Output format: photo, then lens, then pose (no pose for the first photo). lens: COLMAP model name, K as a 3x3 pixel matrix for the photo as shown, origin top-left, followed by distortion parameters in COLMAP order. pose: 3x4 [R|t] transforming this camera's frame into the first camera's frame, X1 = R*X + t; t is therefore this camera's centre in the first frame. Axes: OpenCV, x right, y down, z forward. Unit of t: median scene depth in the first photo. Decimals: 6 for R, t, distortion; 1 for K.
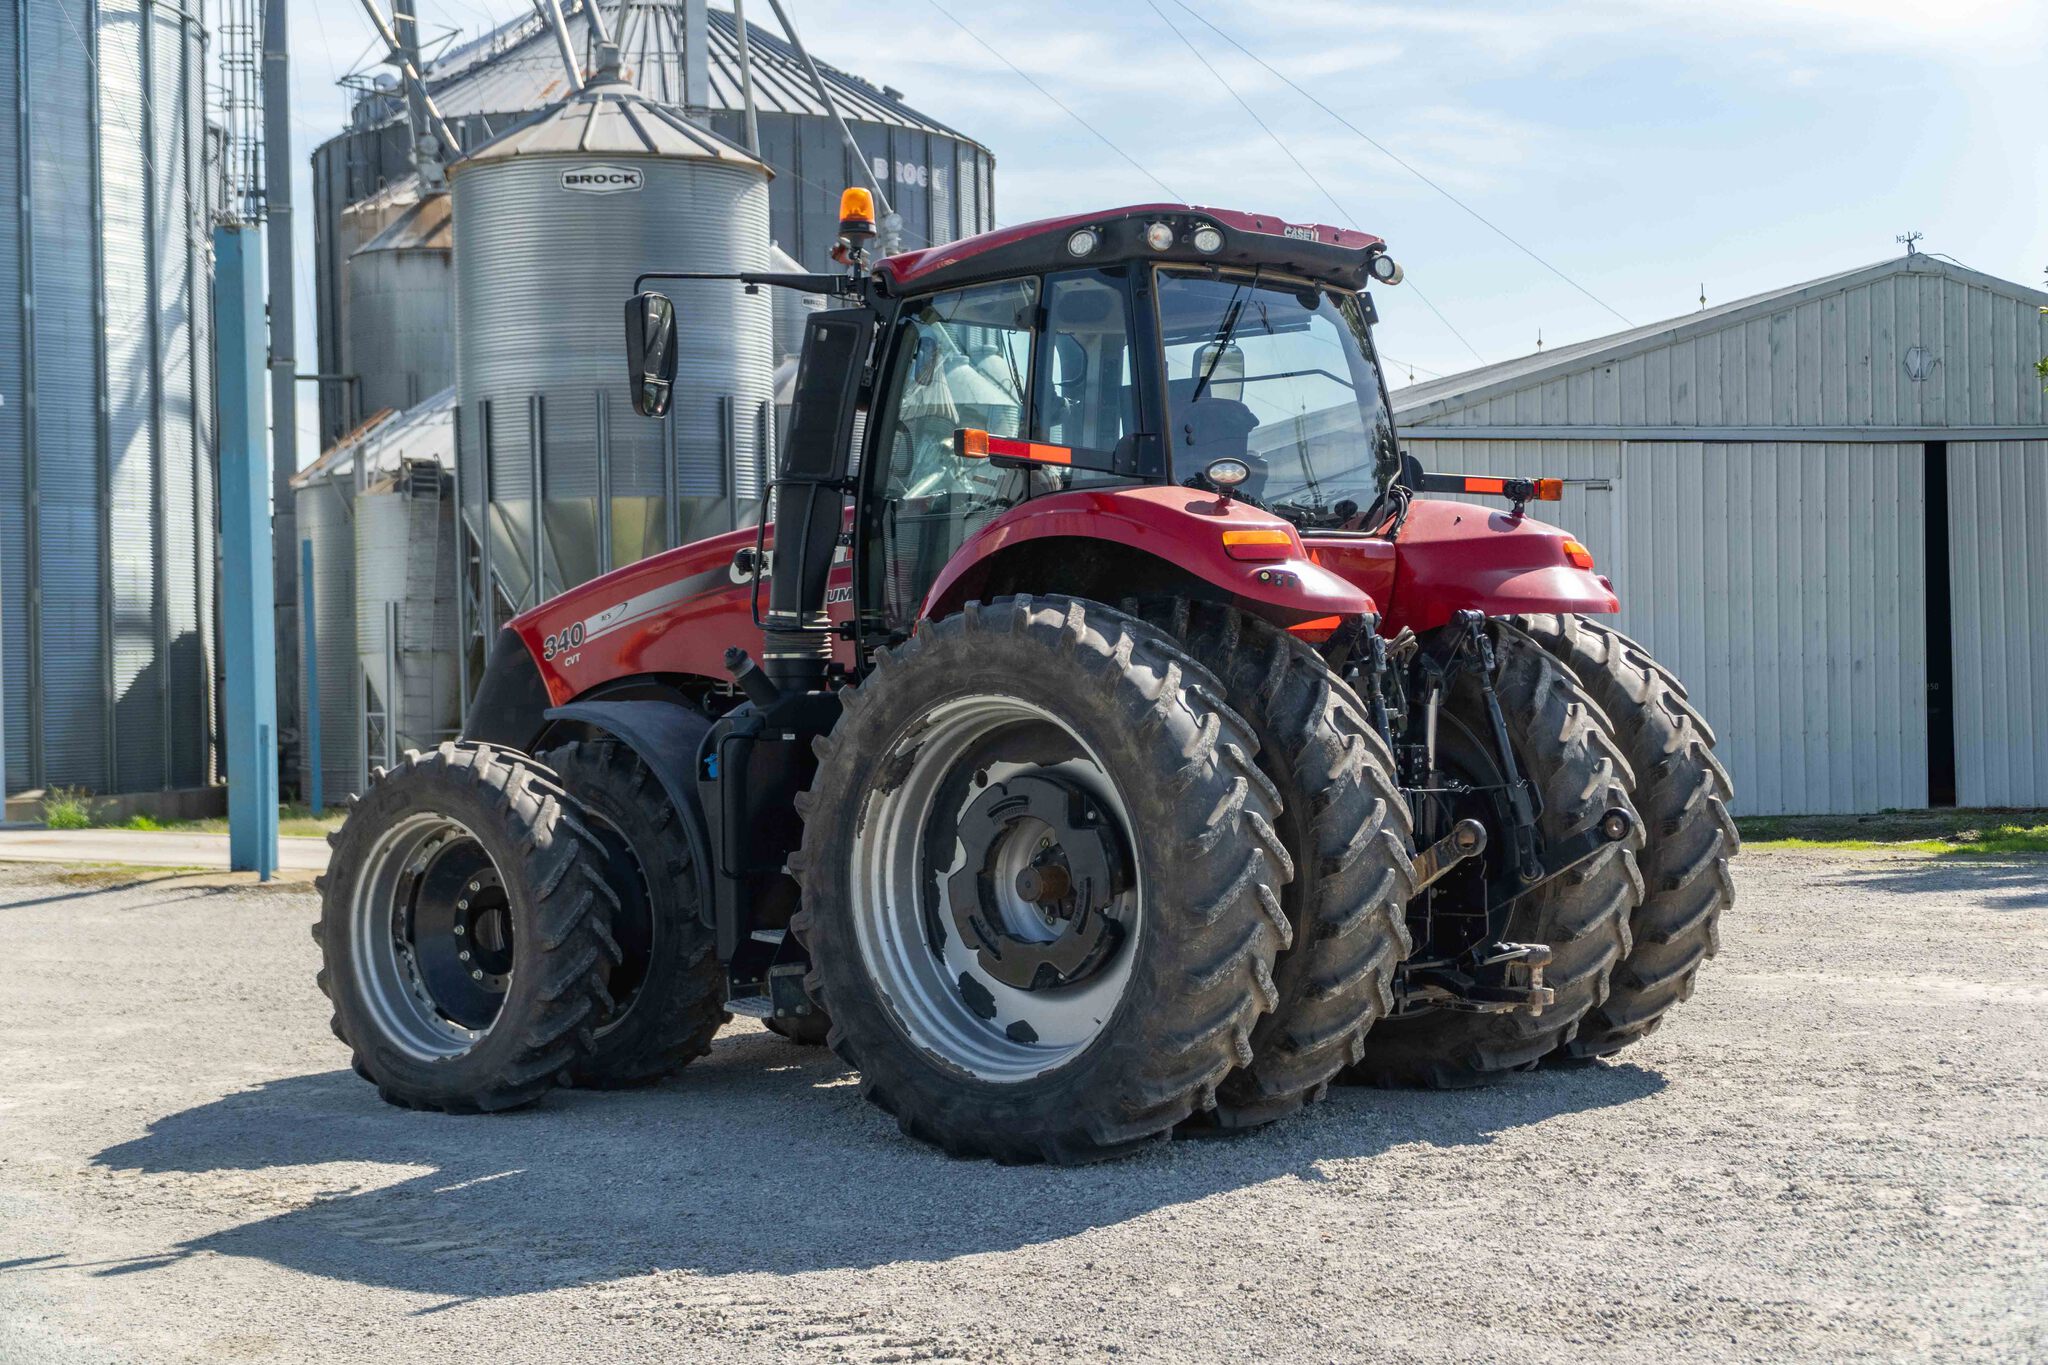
lens RADIAL K [[3053.2, 0, 1022.6], [0, 3053.2, 671.0], [0, 0, 1]] dist [0.063596, 0.000000]
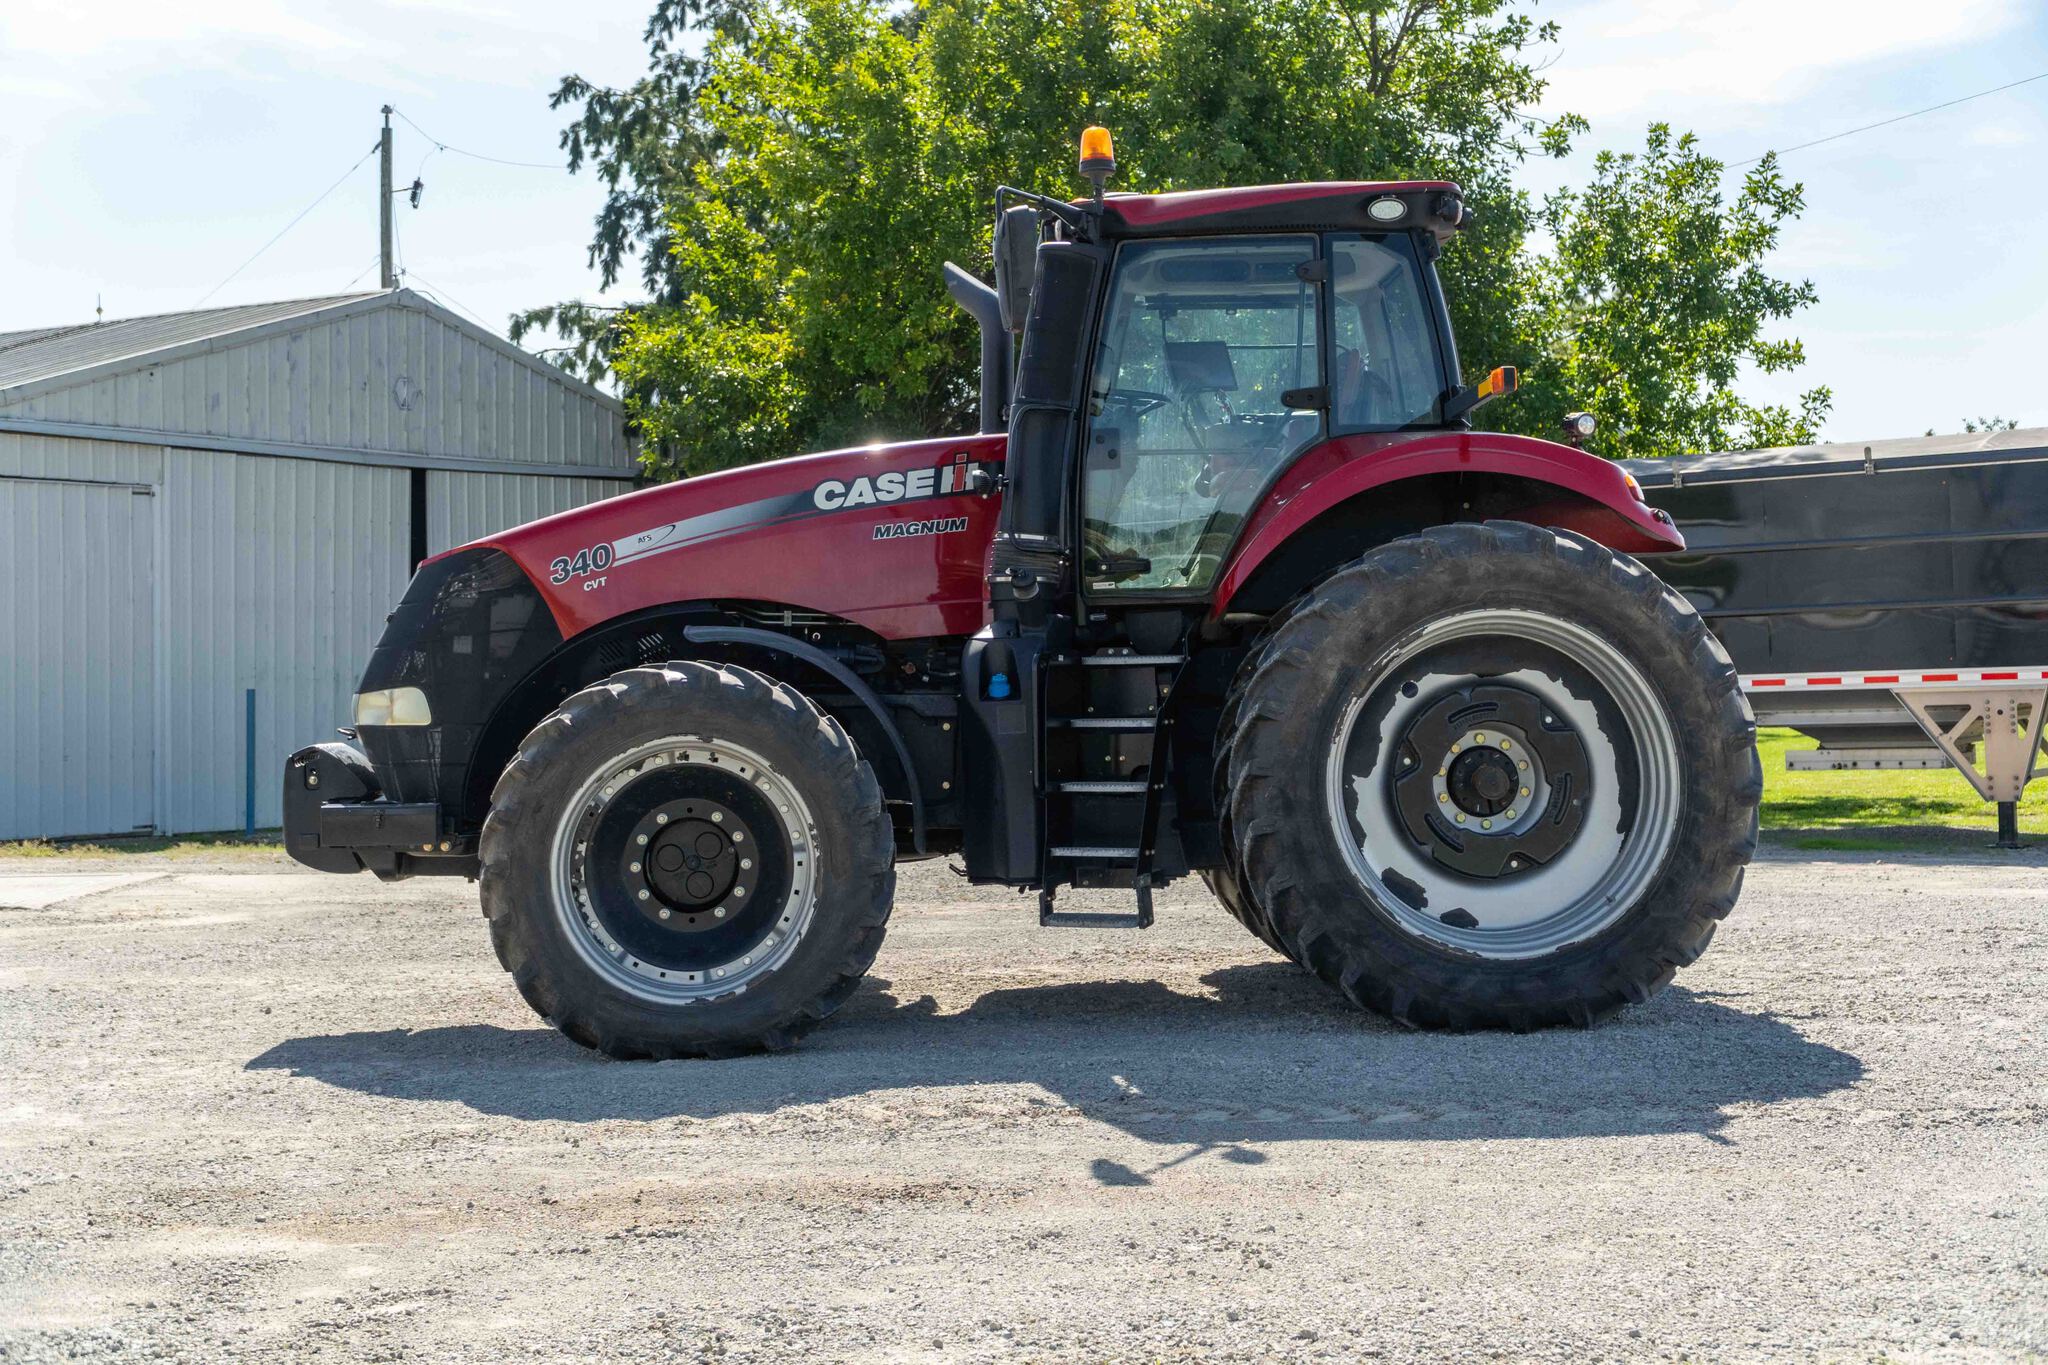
lens RADIAL K [[3074.8, 0, 999.0], [0, 3074.8, 635.2], [0, 0, 1]] dist [0.089589, 0.000000]
pose [[0.738389, 0.027104, 0.673830, -0.727877], [-0.005907, 0.999414, -0.033728, 0.045374], [-0.674349, 0.020924, 0.738116, 0.241031]]
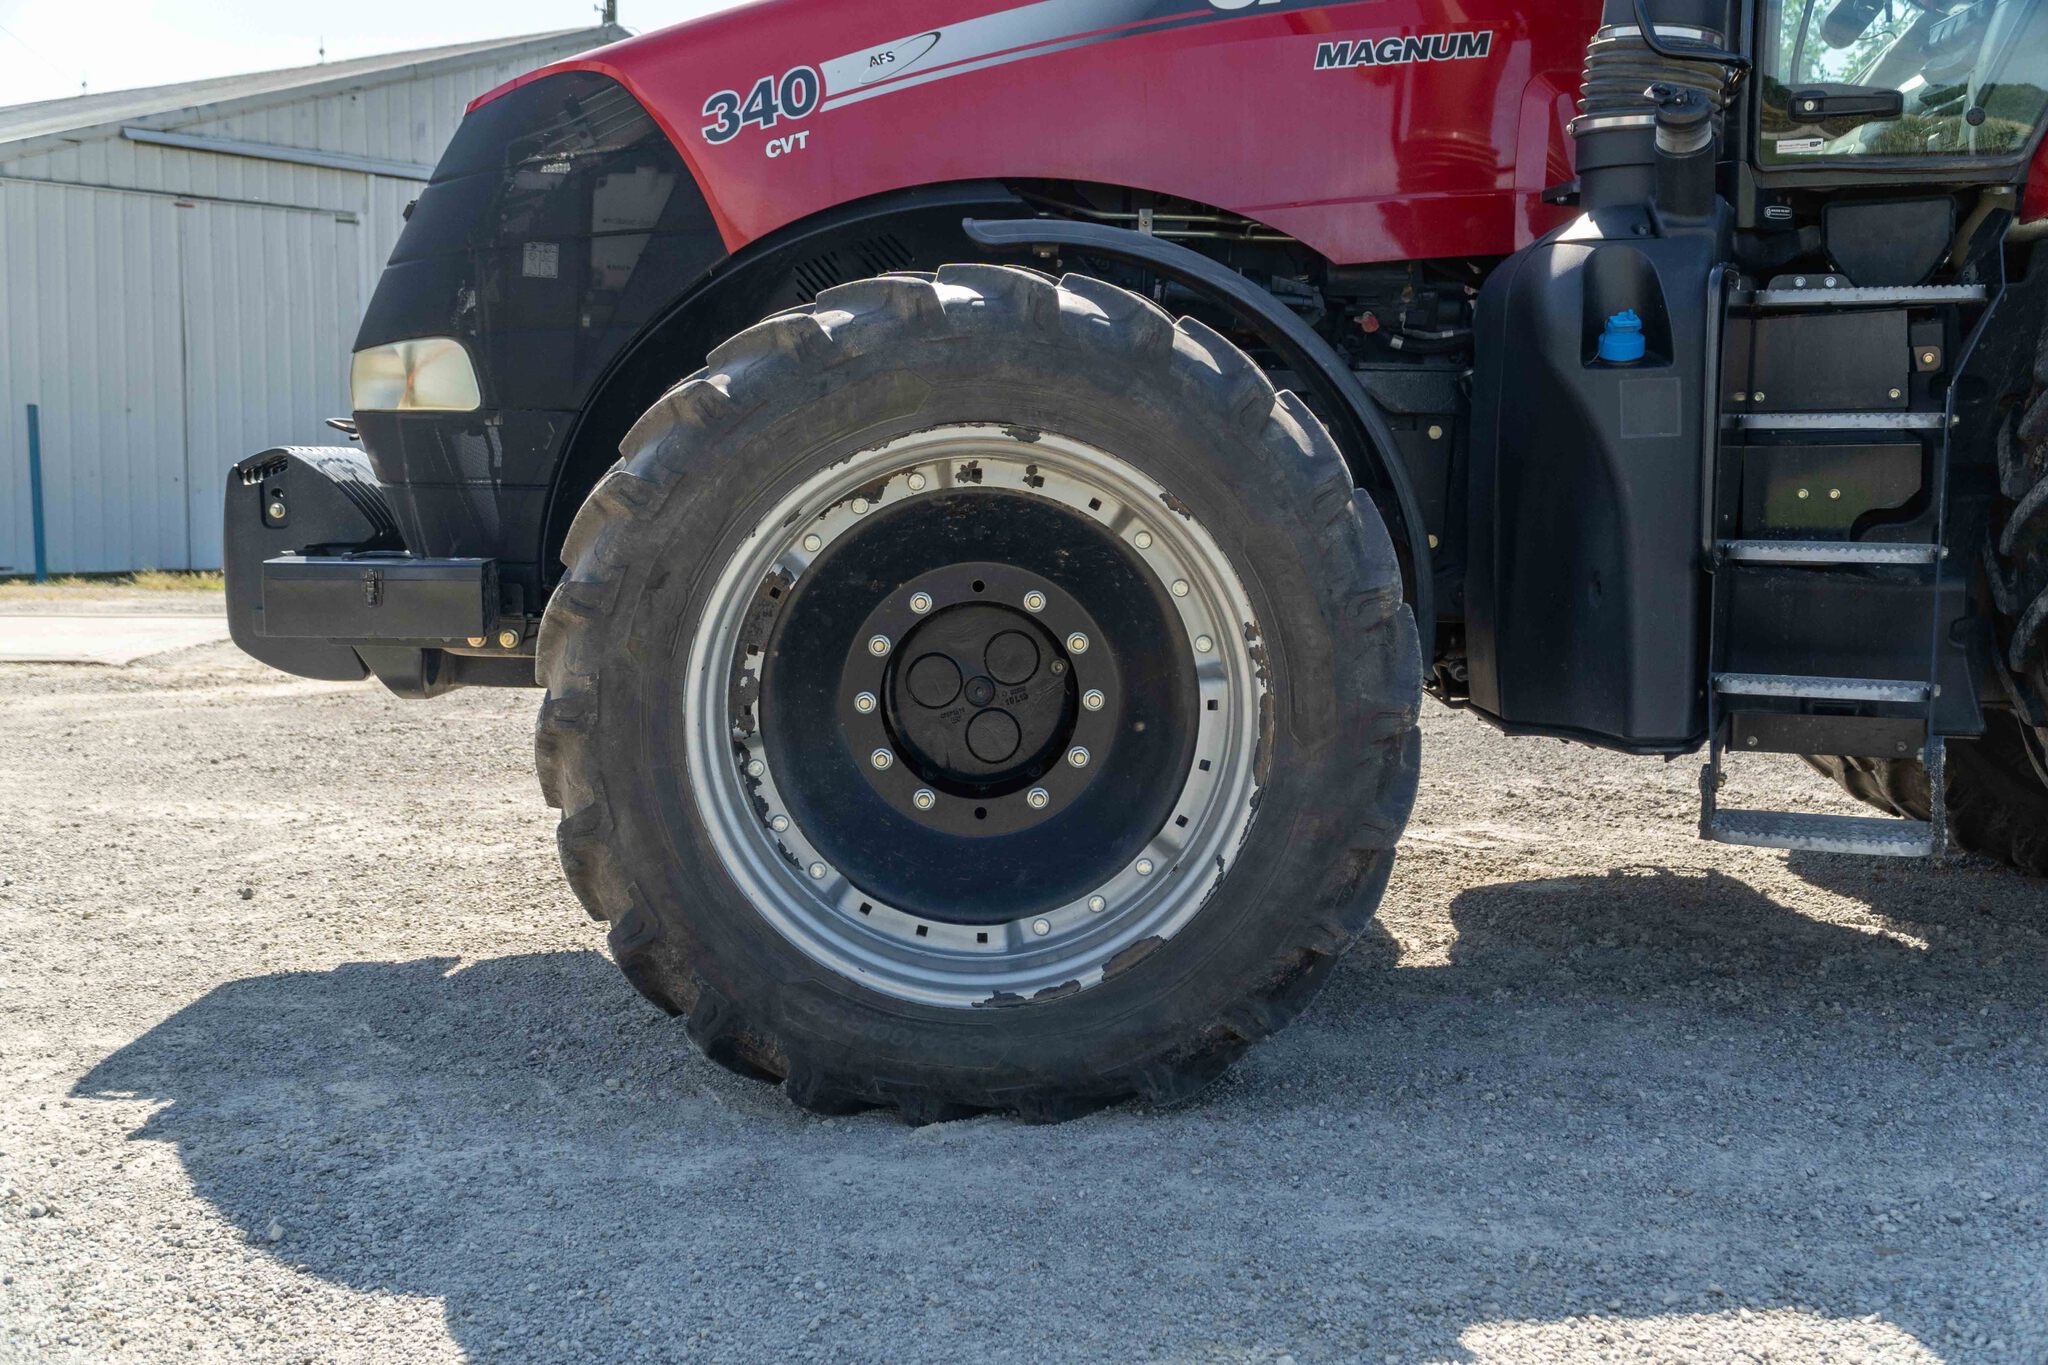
lens RADIAL K [[2442.3, 0, 988.1], [0, 2442.3, 665.5], [0, 0, 1]] dist [0.063504, 0.000000]
pose [[0.774066, -0.027985, 0.632487, -0.393376], [-0.021894, 0.997242, 0.070919, 0.053635], [-0.632727, -0.068743, 0.771318, 0.714785]]
